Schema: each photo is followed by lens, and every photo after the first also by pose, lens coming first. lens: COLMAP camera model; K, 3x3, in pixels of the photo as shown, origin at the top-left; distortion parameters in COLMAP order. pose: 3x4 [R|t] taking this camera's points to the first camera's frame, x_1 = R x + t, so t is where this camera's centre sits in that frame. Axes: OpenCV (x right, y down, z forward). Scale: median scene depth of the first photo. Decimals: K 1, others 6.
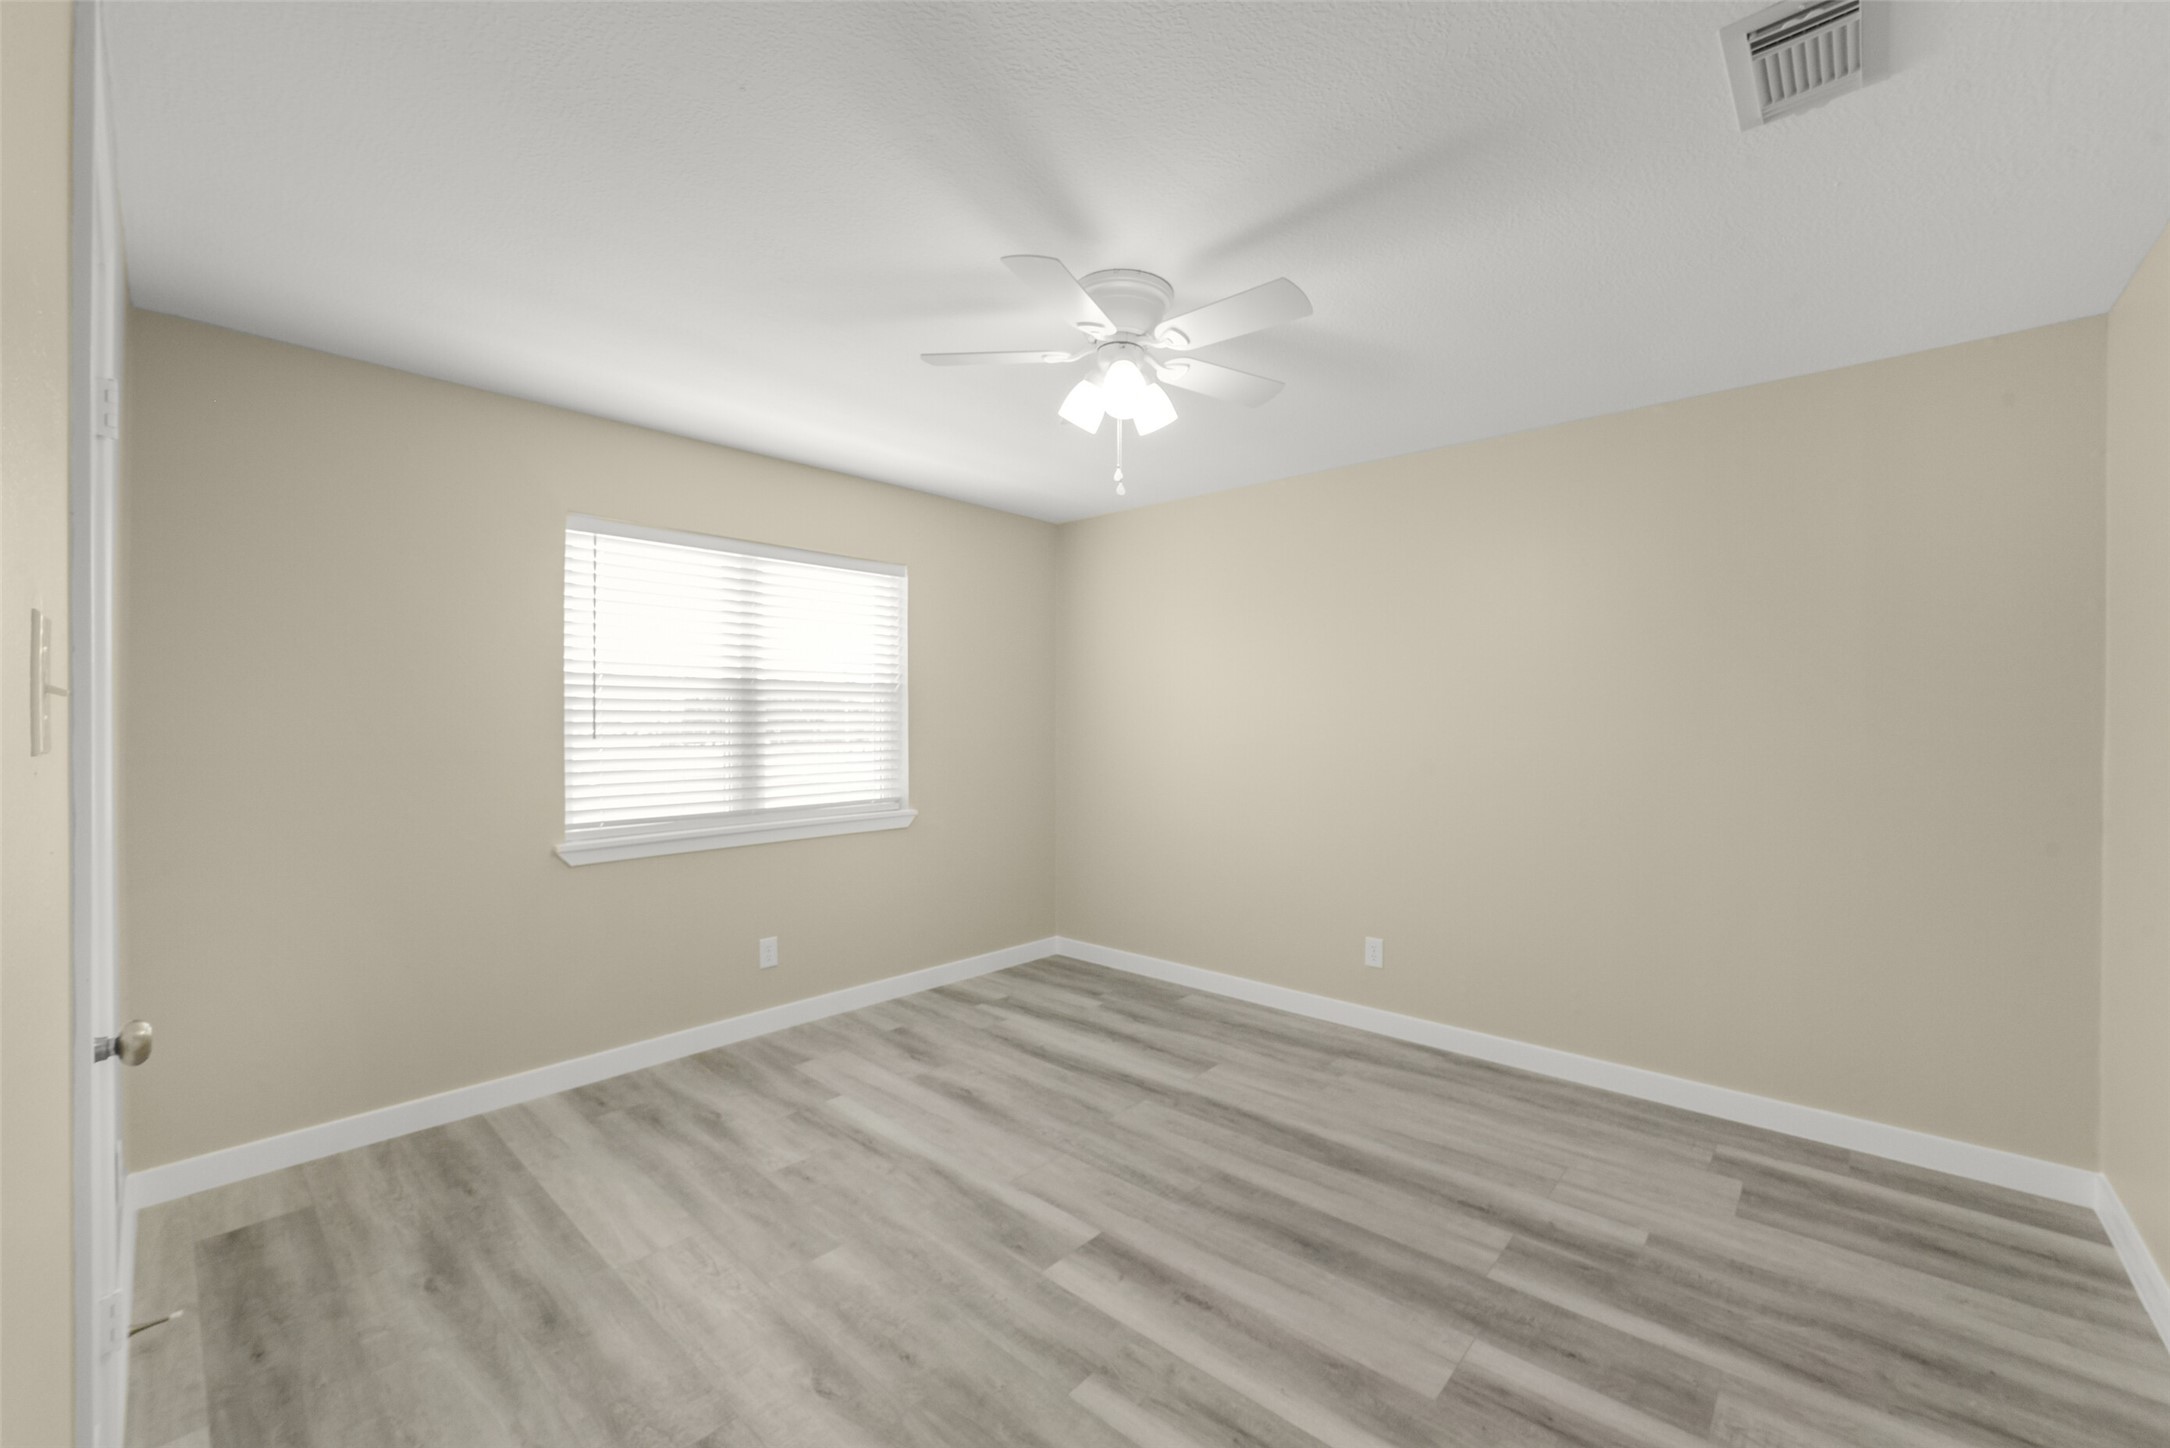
lens RADIAL K [[858.0, 0, 1084.1], [0, 858.0, 723.3], [0, 0, 1]] dist [-0.025006, 0.005739]
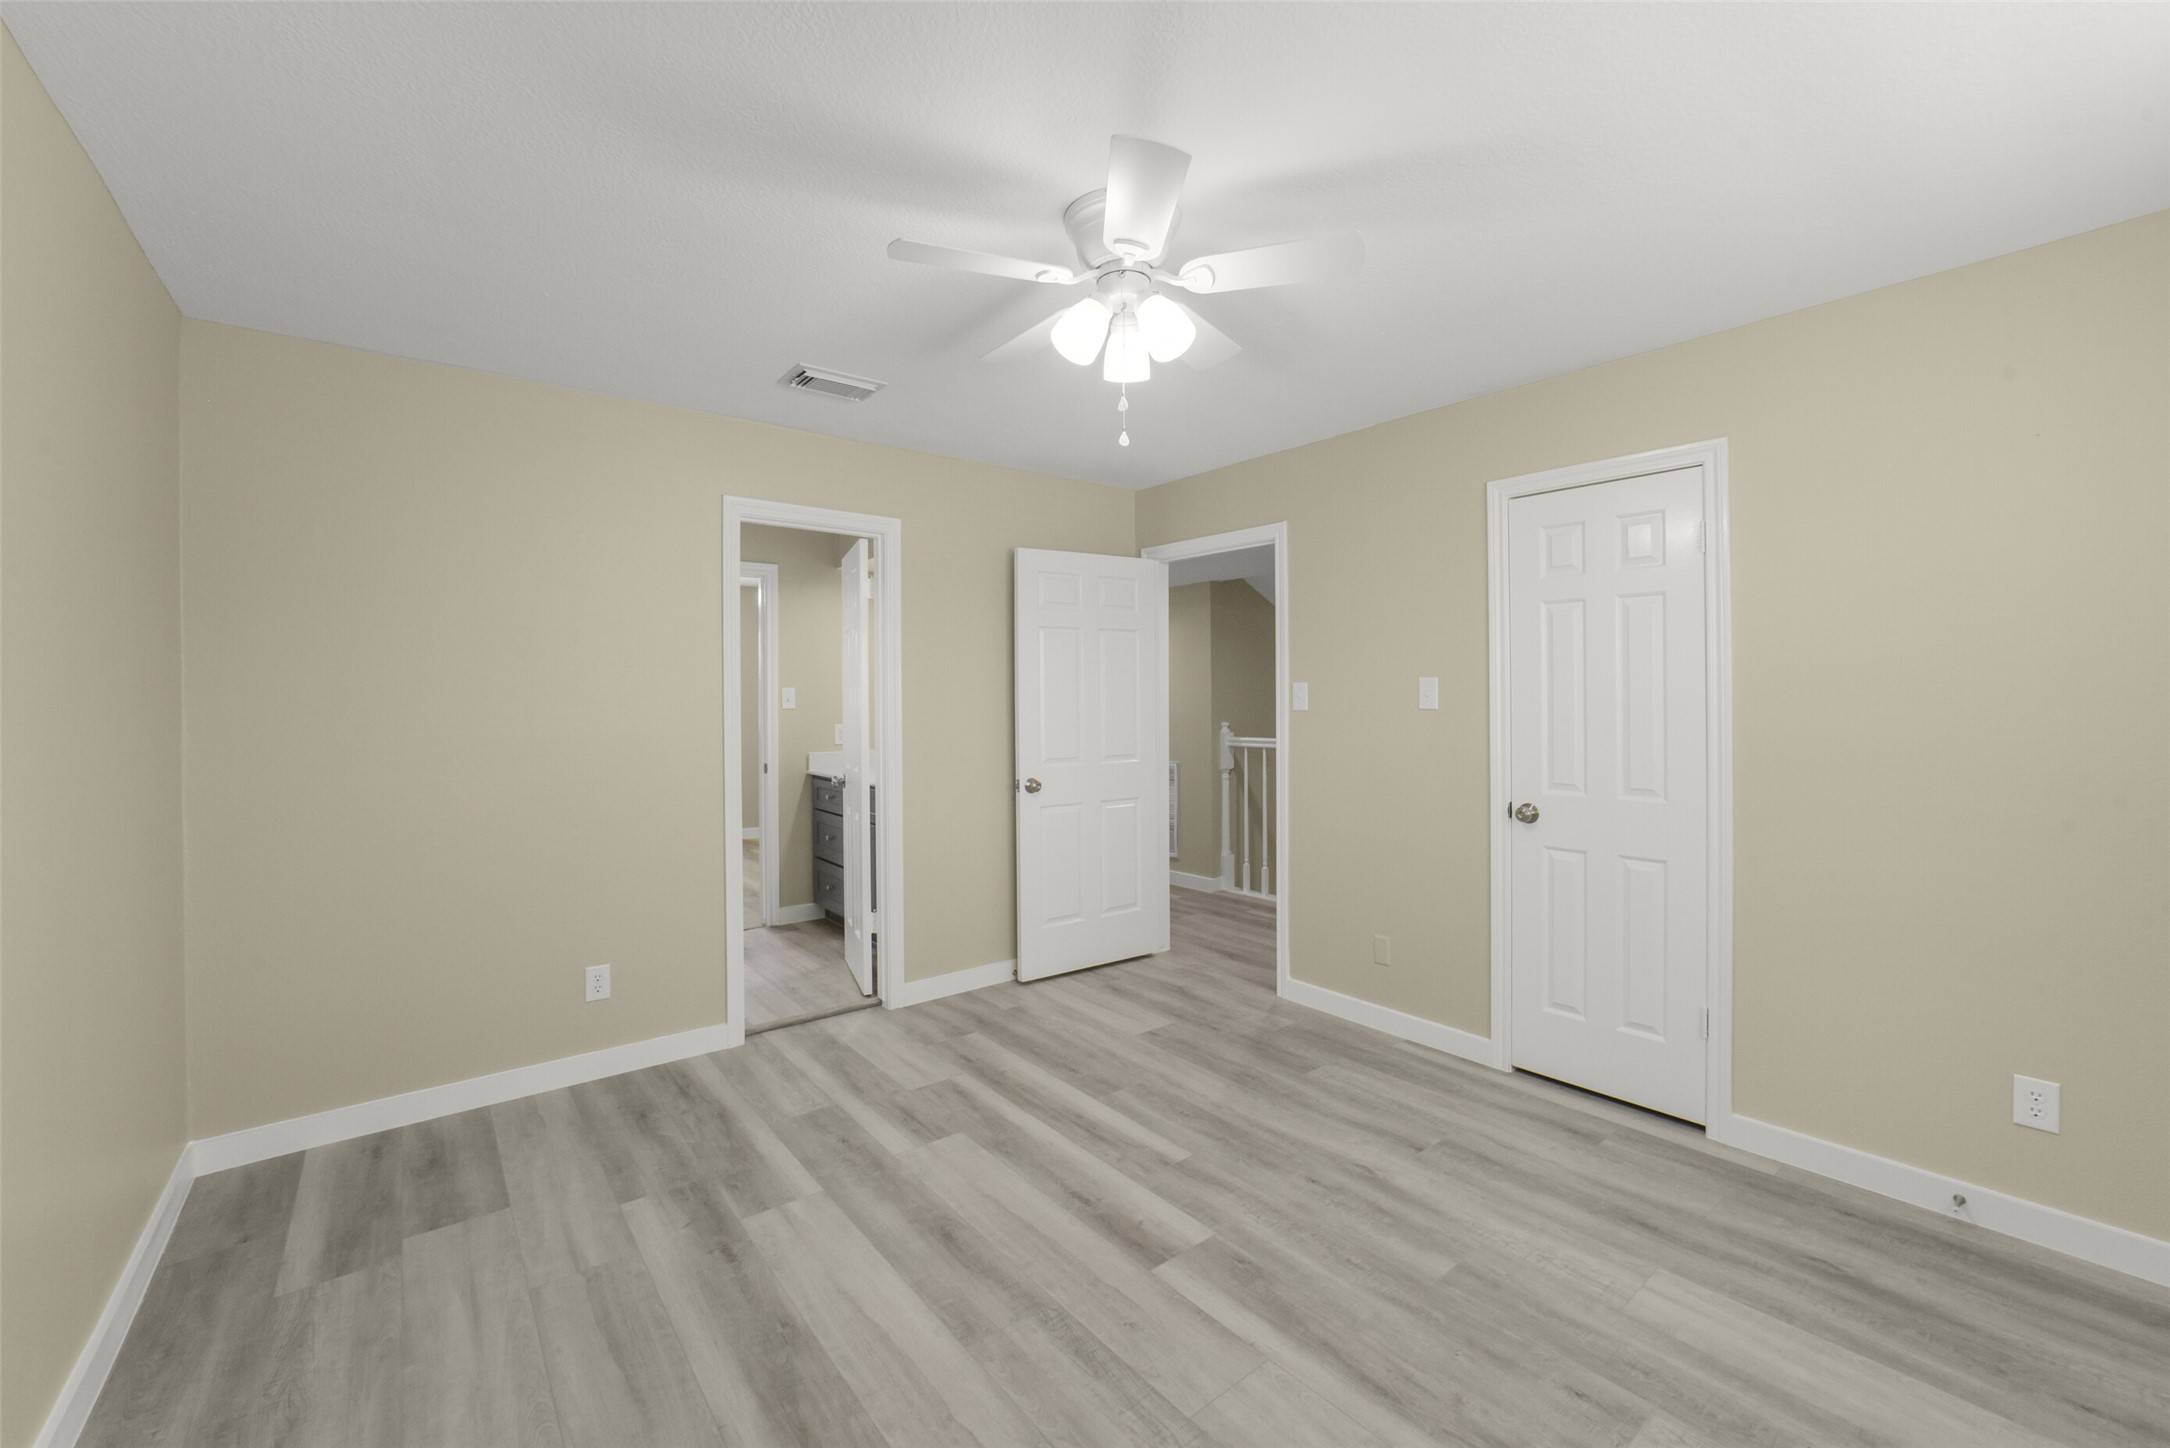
lens RADIAL K [[858.0, 0, 1088.0], [0, 858.0, 709.6], [0, 0, 1]] dist [-0.025006, 0.005739]
pose [[-0.987454, 0.002610, 0.157885, -0.062104], [0.004976, 0.999881, 0.014588, -0.013234], [-0.157828, 0.015191, -0.987350, 2.049590]]
